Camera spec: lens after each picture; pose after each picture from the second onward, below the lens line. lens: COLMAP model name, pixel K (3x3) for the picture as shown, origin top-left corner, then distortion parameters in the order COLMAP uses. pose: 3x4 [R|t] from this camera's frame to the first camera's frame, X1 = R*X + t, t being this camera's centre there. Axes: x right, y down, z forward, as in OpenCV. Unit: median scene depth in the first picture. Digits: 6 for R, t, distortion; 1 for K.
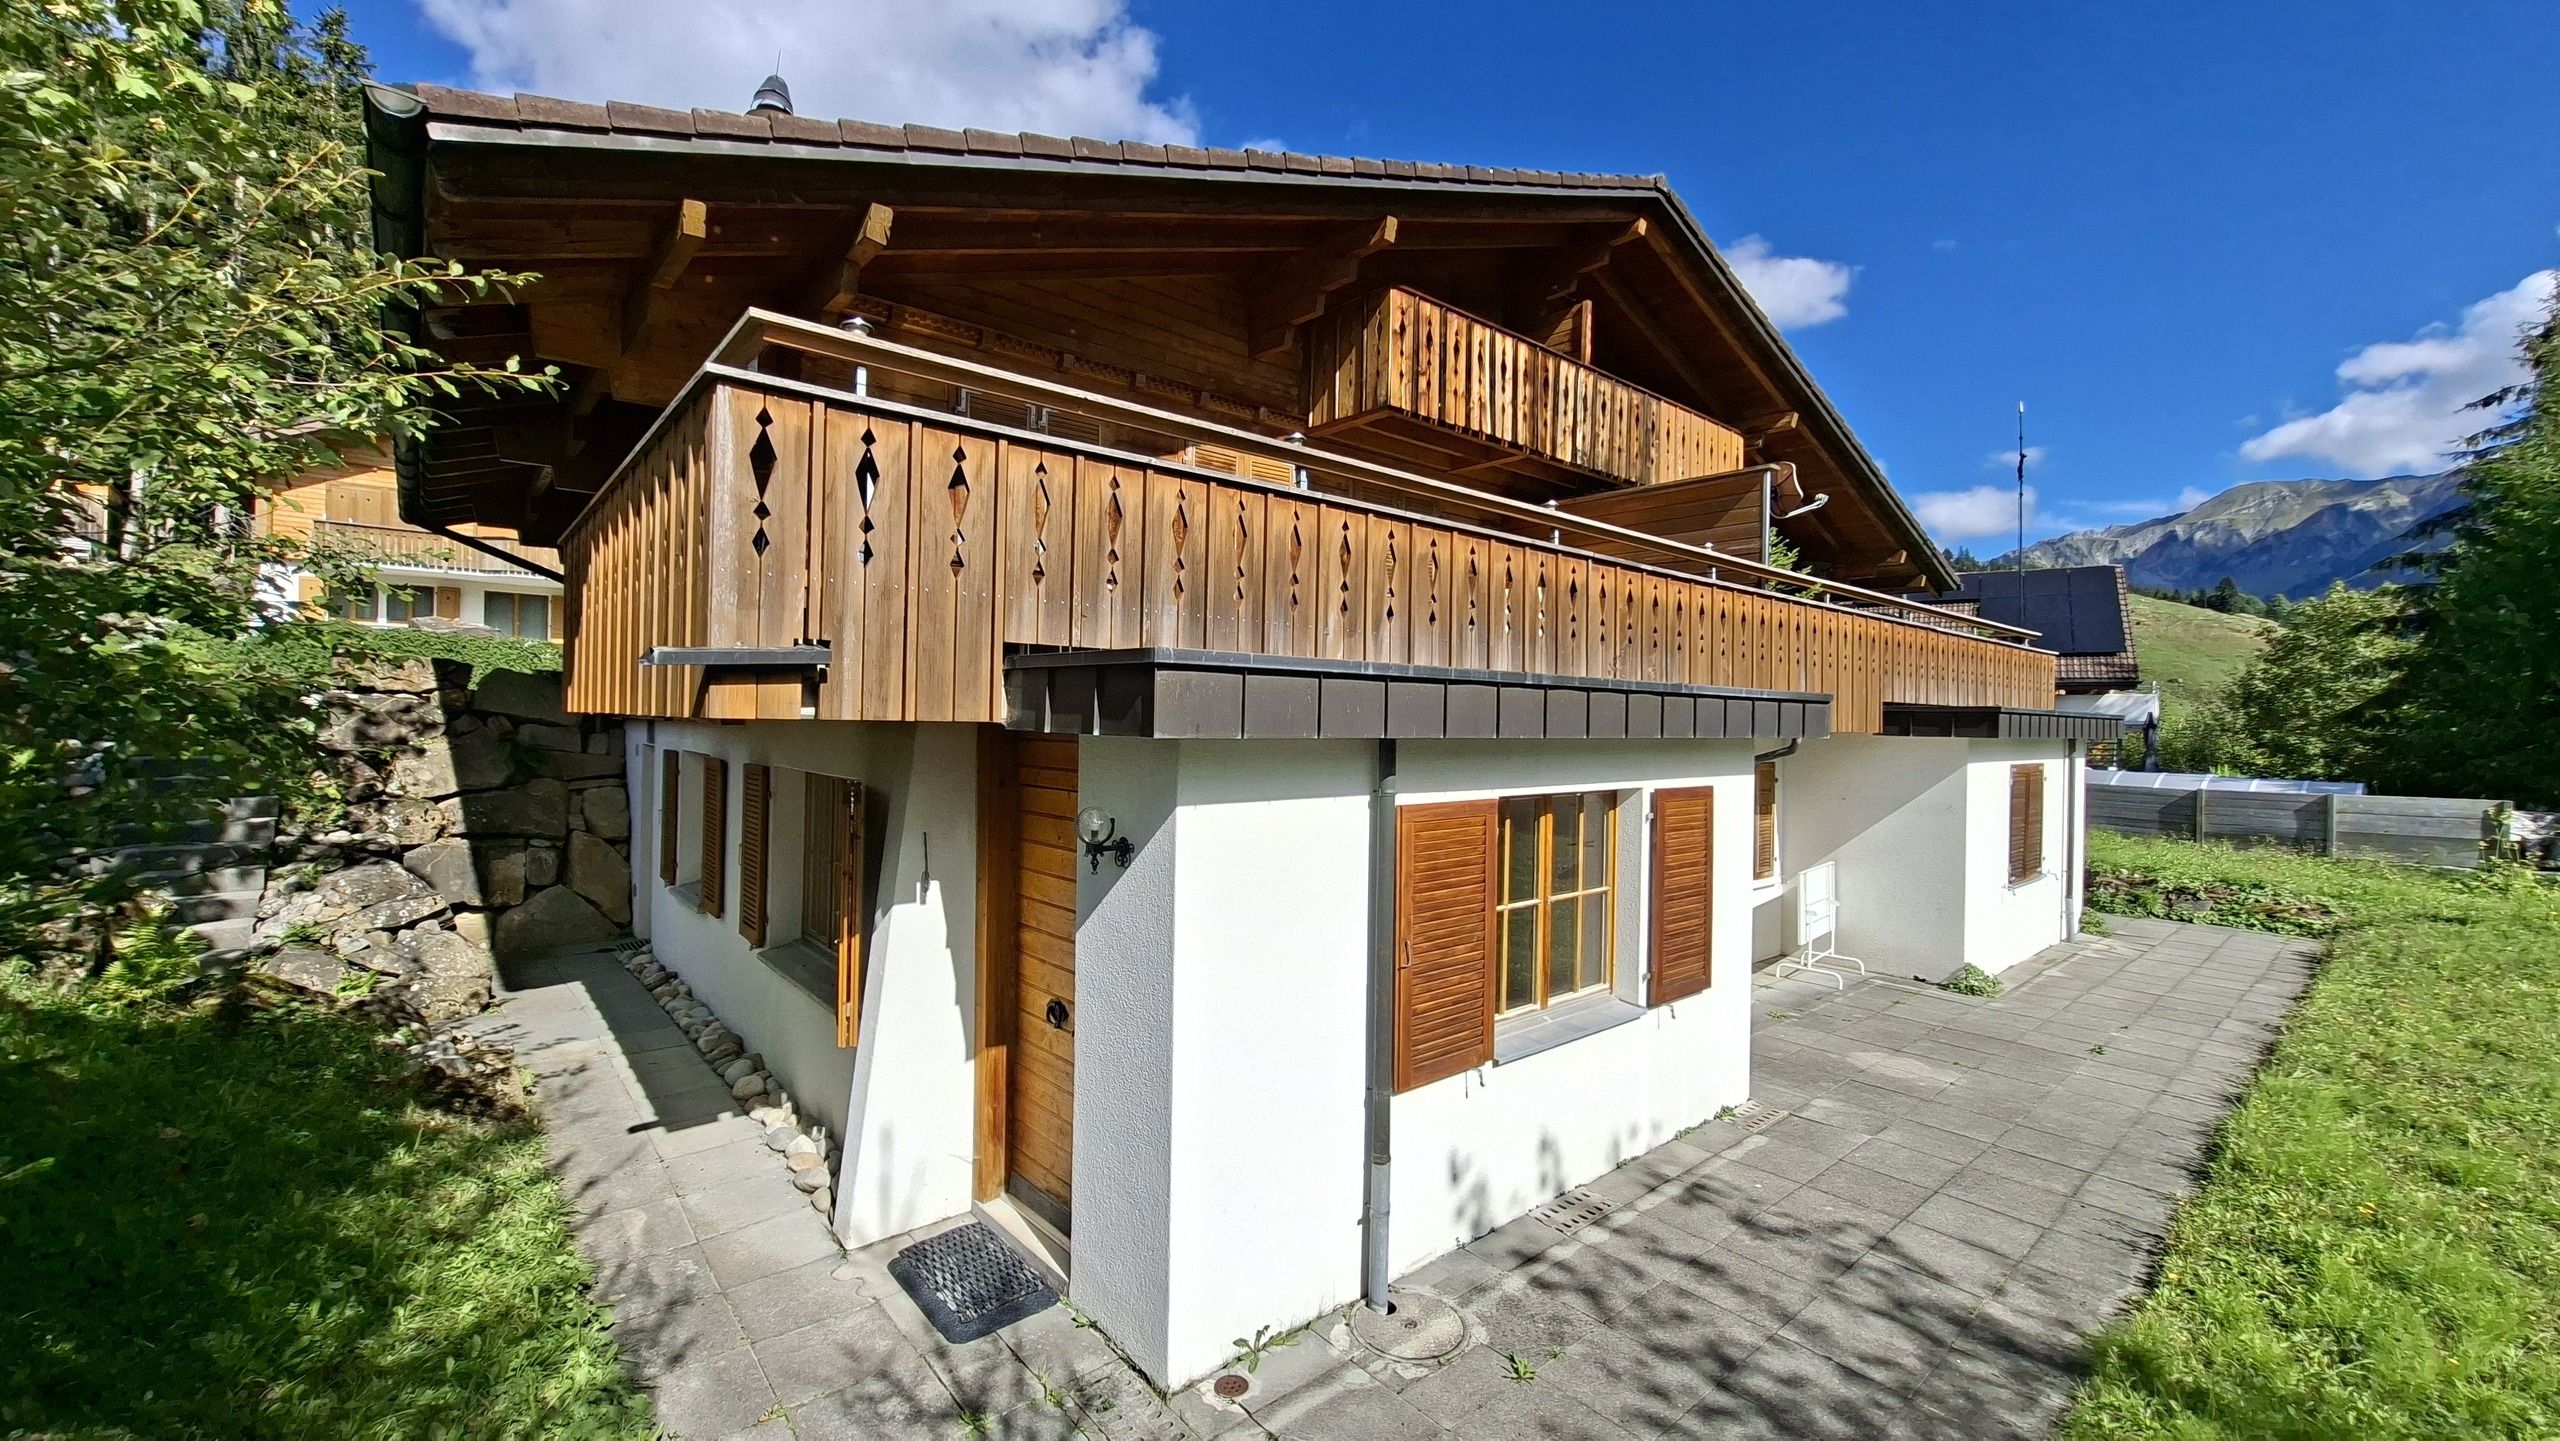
lens RADIAL K [[1001.3, 0, 1283.5], [0, 1001.3, 724.9], [0, 0, 1]] dist [-0.016202, 0.000171]
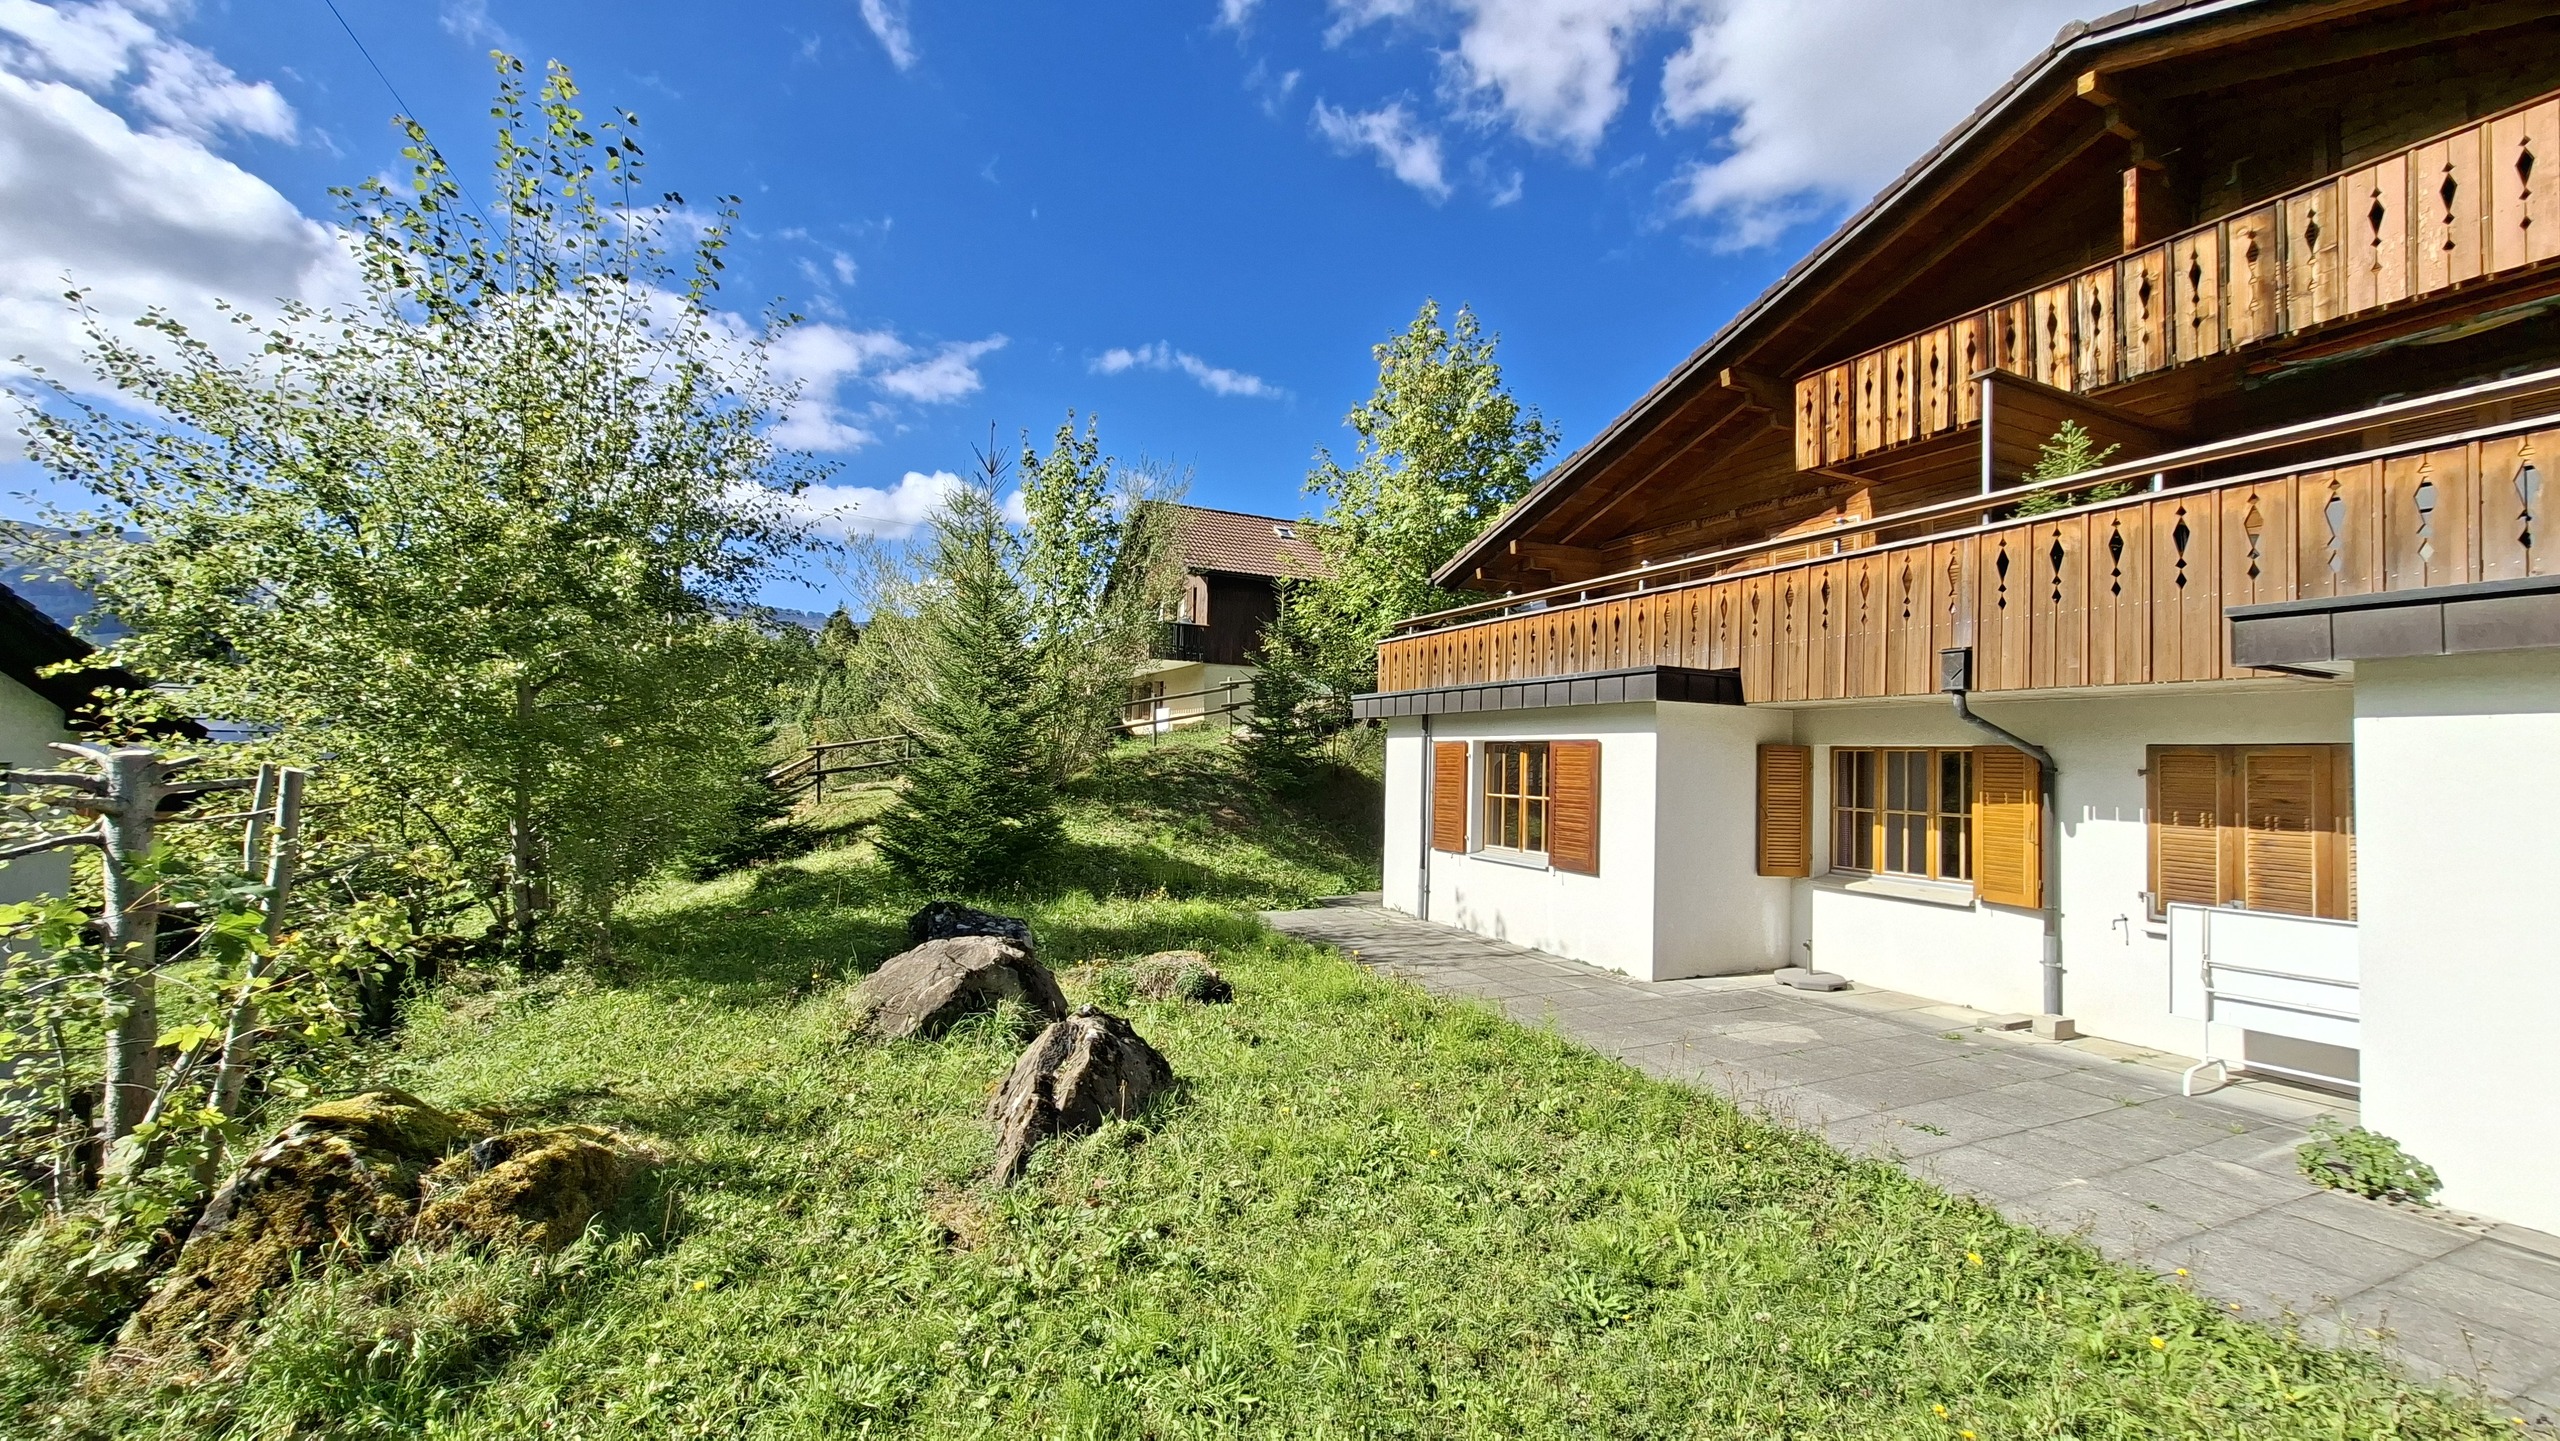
lens RADIAL K [[1001.3, 0, 1283.5], [0, 1001.3, 724.9], [0, 0, 1]] dist [-0.016202, 0.000171]
pose [[-0.261672, -0.060658, -0.963249, 1.503002], [-0.039653, 0.997856, -0.052065, 0.102544], [0.964342, 0.024572, -0.263516, 0.701971]]
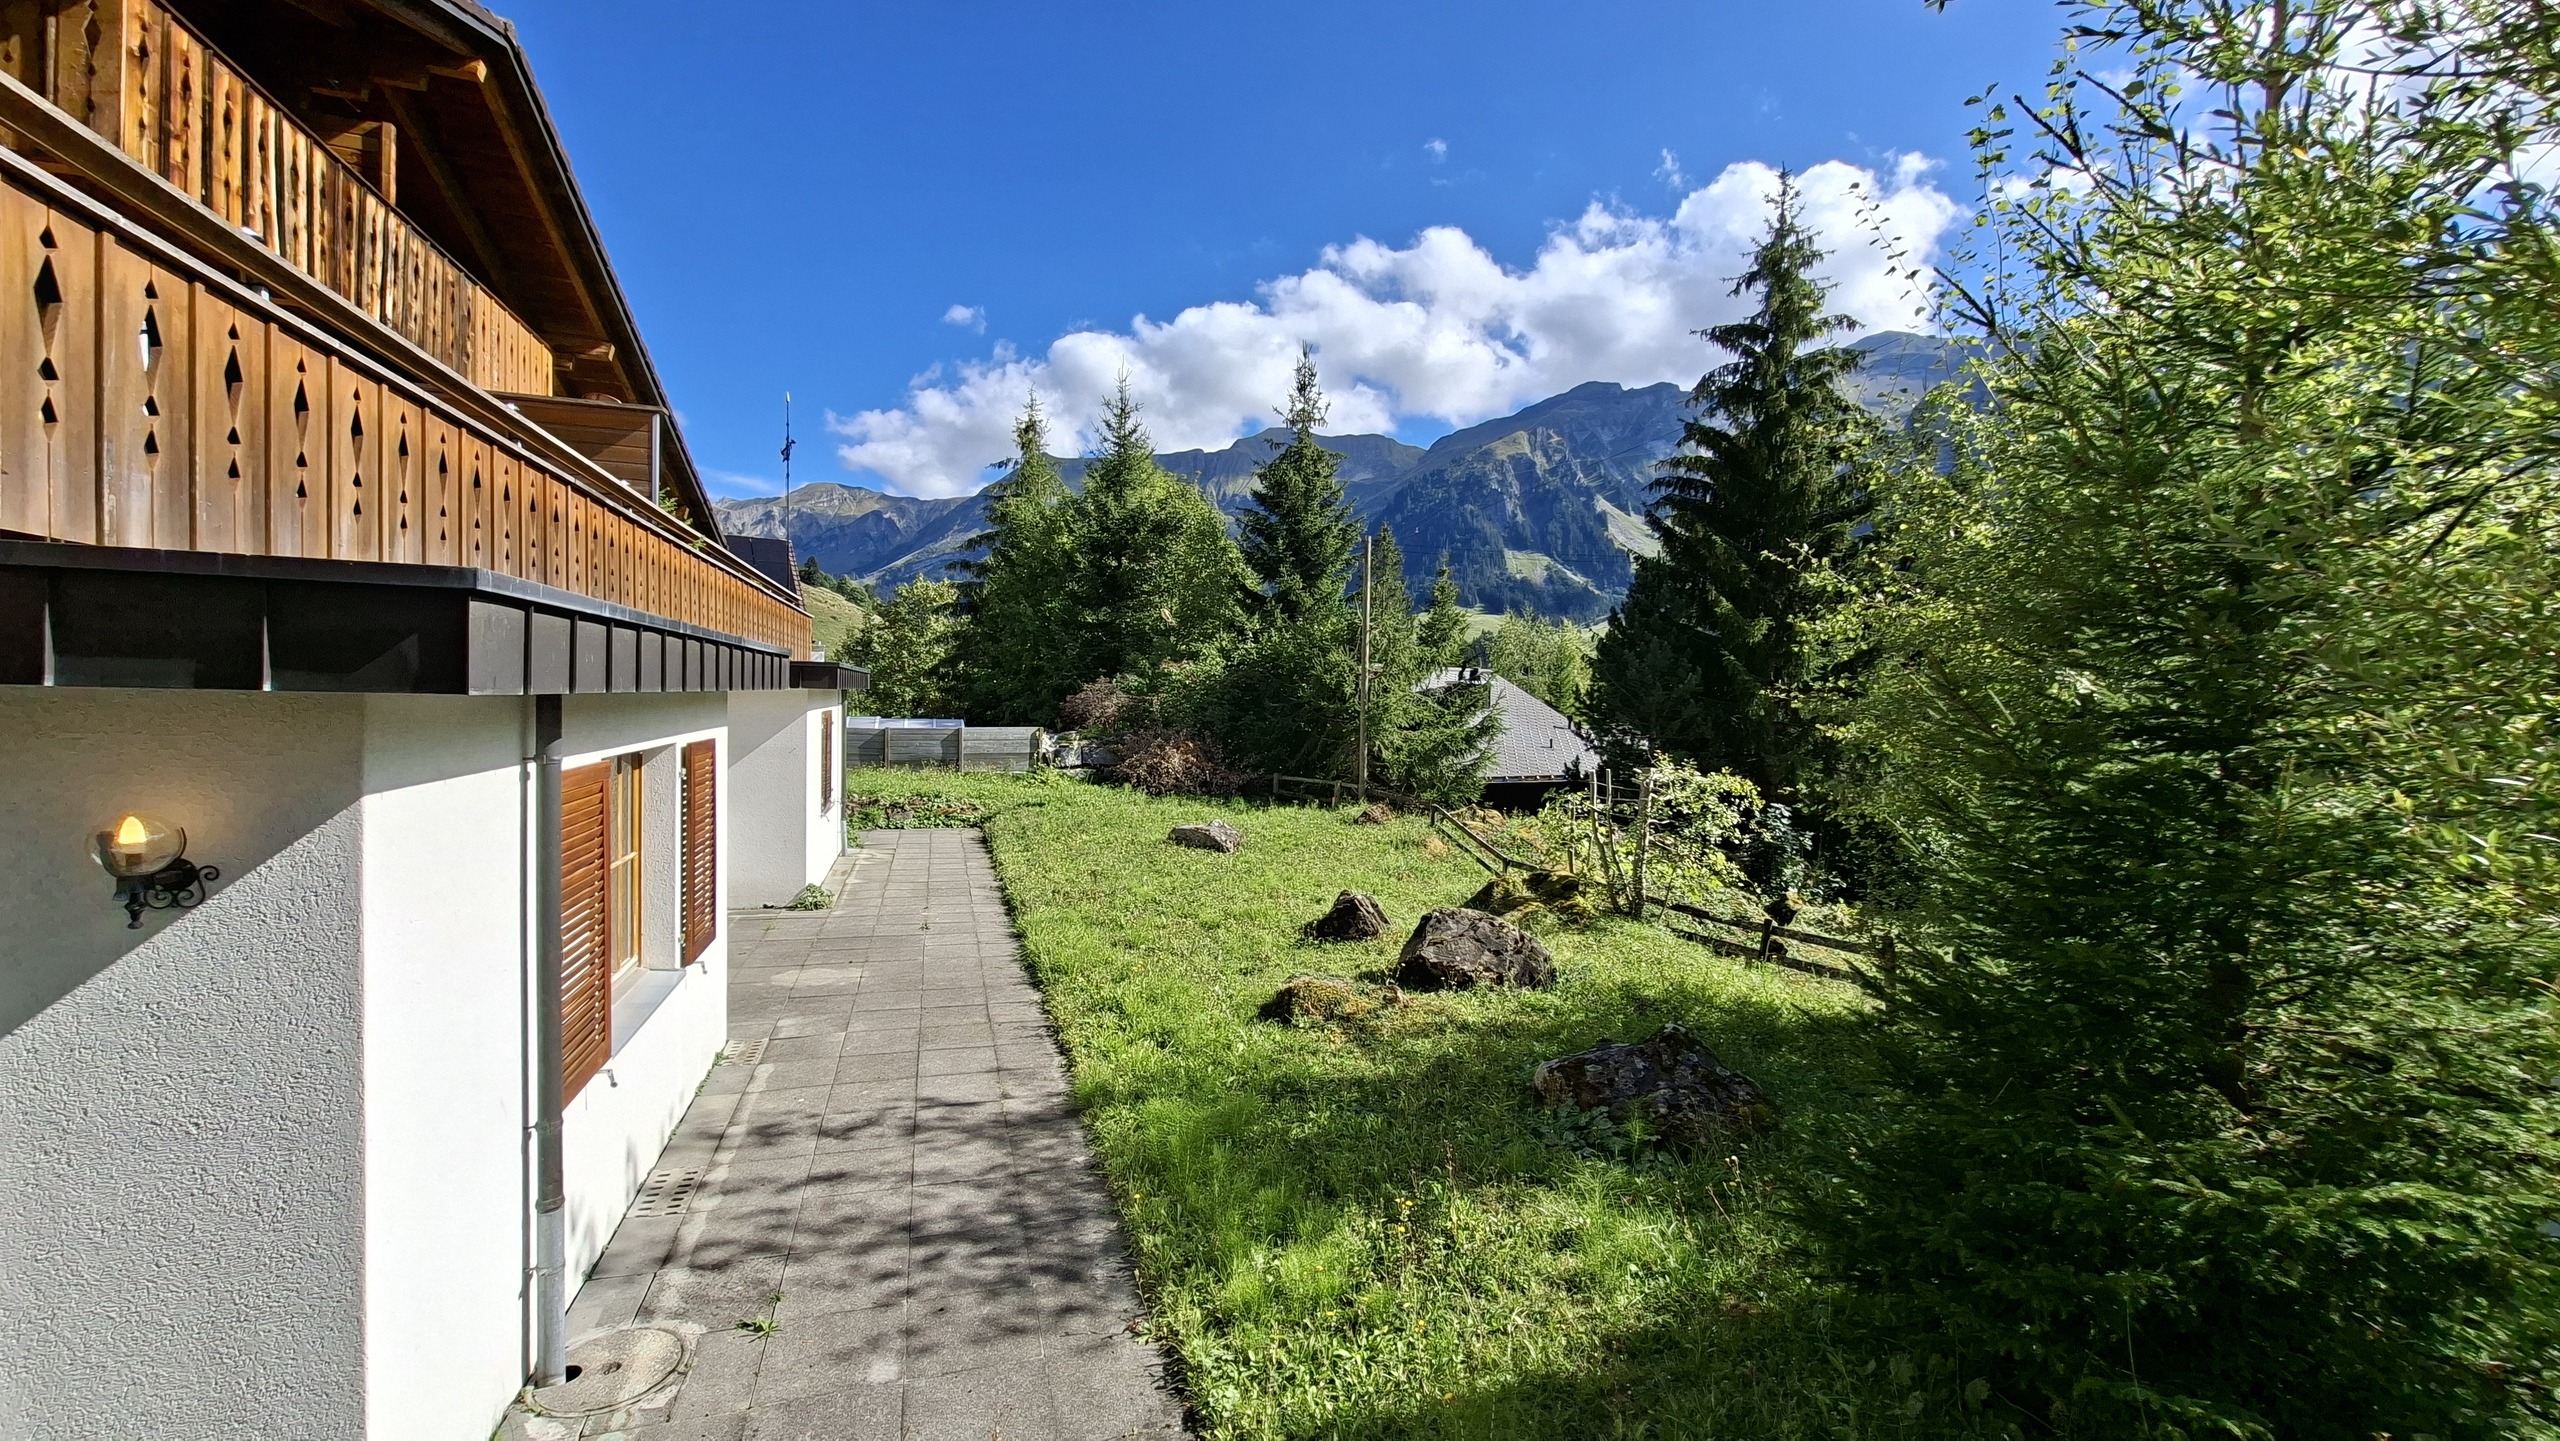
lens RADIAL K [[993.6, 0, 1281.5], [0, 993.6, 690.8], [0, 0, 1]] dist [0.062348, -0.022411]
pose [[0.368396, -0.006943, 0.929643, -0.232679], [-0.007172, 0.999921, 0.010310, -0.000877], [-0.929641, -0.010465, 0.368317, 0.075390]]
